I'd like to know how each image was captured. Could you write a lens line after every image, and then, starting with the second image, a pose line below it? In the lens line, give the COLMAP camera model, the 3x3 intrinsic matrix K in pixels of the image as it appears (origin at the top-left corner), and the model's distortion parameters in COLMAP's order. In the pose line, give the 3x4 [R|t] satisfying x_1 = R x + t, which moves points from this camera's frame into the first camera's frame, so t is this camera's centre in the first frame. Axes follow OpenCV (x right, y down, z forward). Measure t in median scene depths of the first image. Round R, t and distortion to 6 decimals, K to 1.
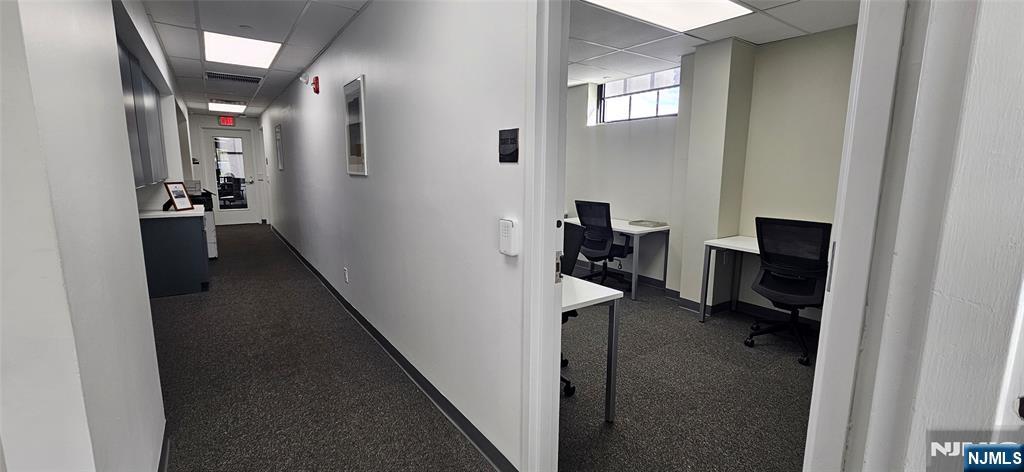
lens RADIAL K [[419.2, 0, 513.6], [0, 419.2, 236.0], [0, 0, 1]] dist [0.000919, -0.000436]
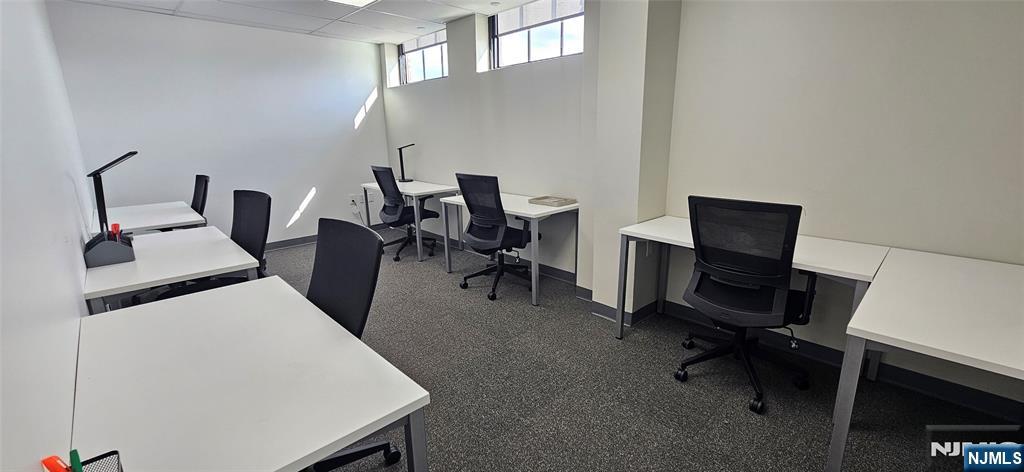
lens RADIAL K [[419.2, 0, 509.4], [0, 419.2, 235.0], [0, 0, 1]] dist [0.000919, -0.000436]
pose [[0.989376, -0.052557, 0.135544, 0.152436], [0.041351, 0.995590, 0.084205, -0.039150], [-0.139372, -0.077705, 0.987187, 0.285950]]
